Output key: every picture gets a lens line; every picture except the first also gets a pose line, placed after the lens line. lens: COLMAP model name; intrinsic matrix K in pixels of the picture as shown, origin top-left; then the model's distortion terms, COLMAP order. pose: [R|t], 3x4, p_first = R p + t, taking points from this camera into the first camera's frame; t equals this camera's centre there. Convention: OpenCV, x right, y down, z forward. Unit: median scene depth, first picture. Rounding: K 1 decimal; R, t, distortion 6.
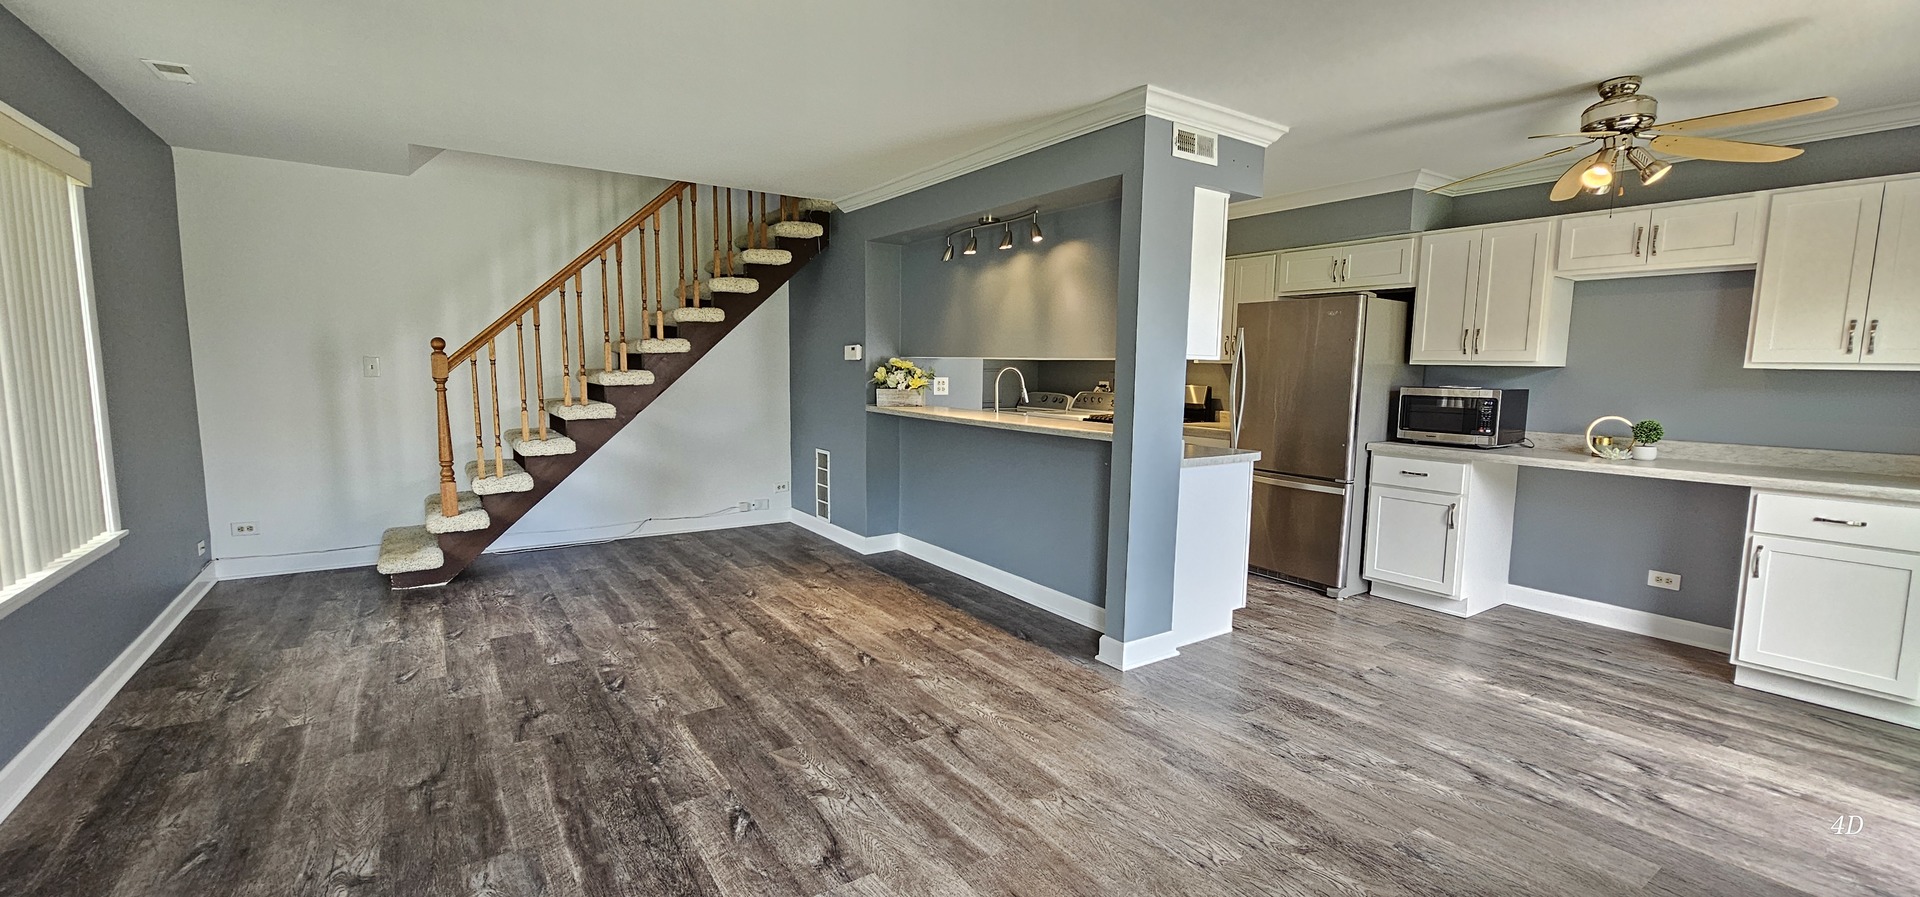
lens RADIAL K [[786.9, 0, 971.4], [0, 786.9, 454.3], [0, 0, 1]] dist [-0.004923, 0.000996]
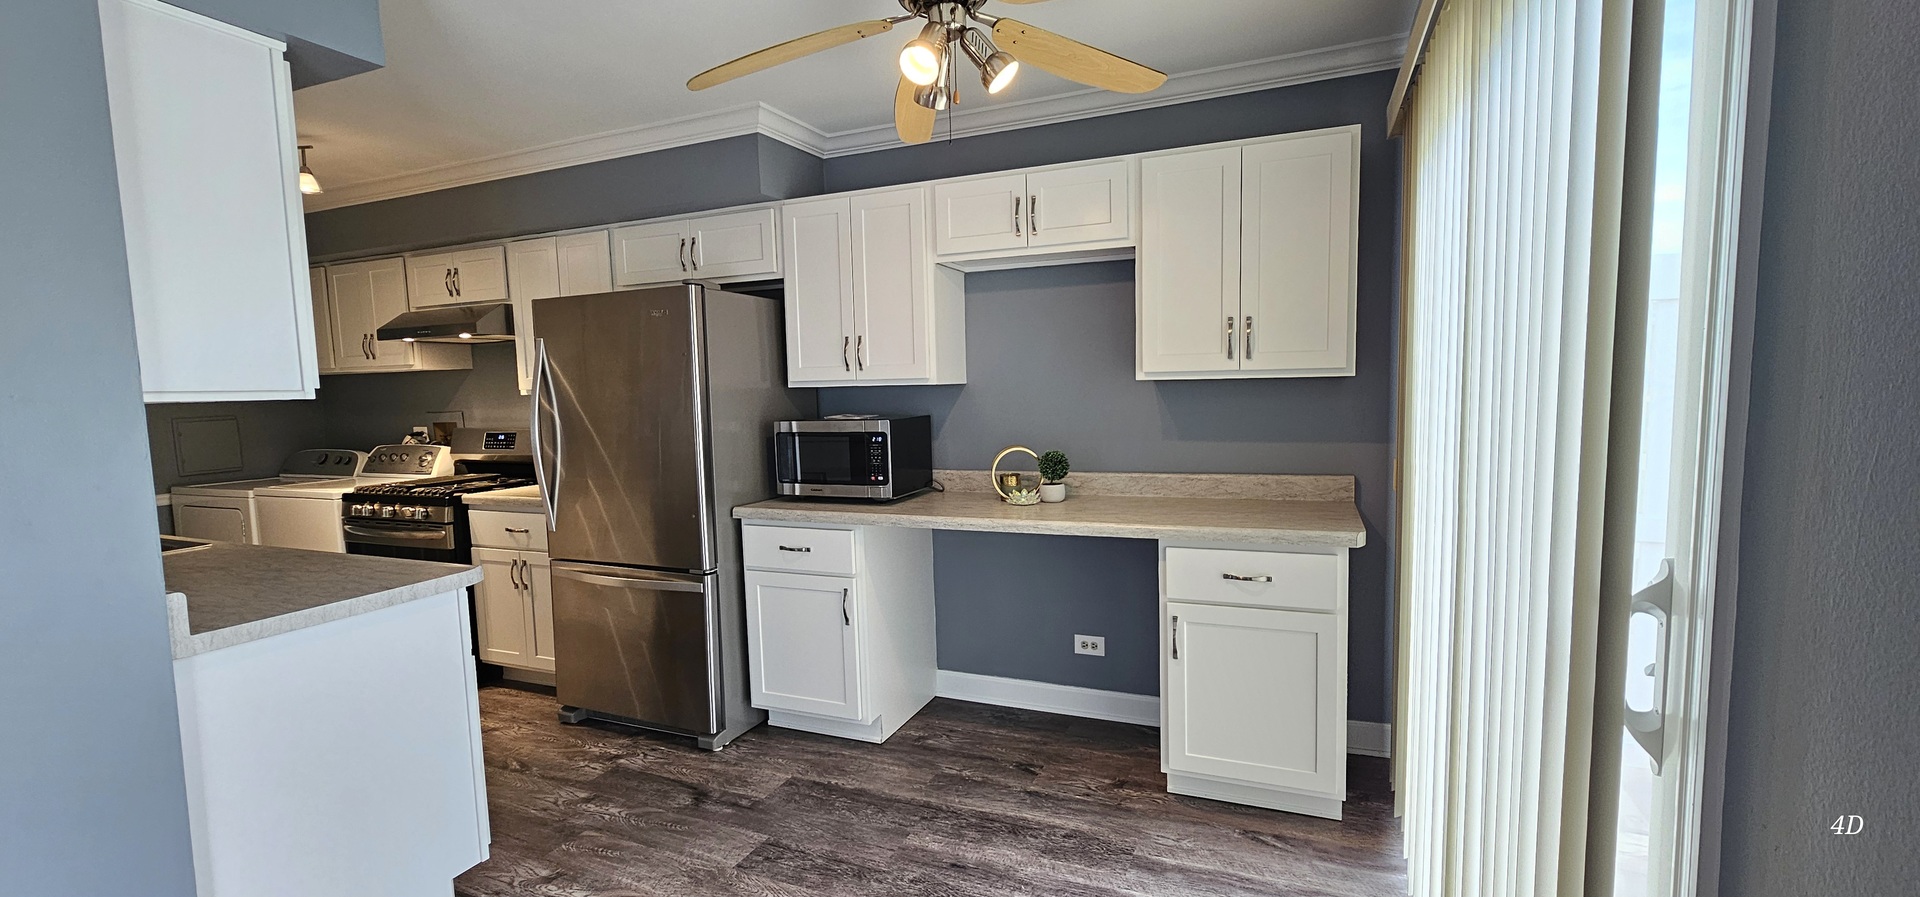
lens RADIAL K [[786.9, 0, 979.2], [0, 786.9, 455.4], [0, 0, 1]] dist [-0.004923, 0.000996]
pose [[0.838899, -0.084110, 0.537750, 0.365019], [0.097896, 0.995192, 0.002941, -0.045282], [-0.535412, 0.050176, 0.843100, 0.365413]]
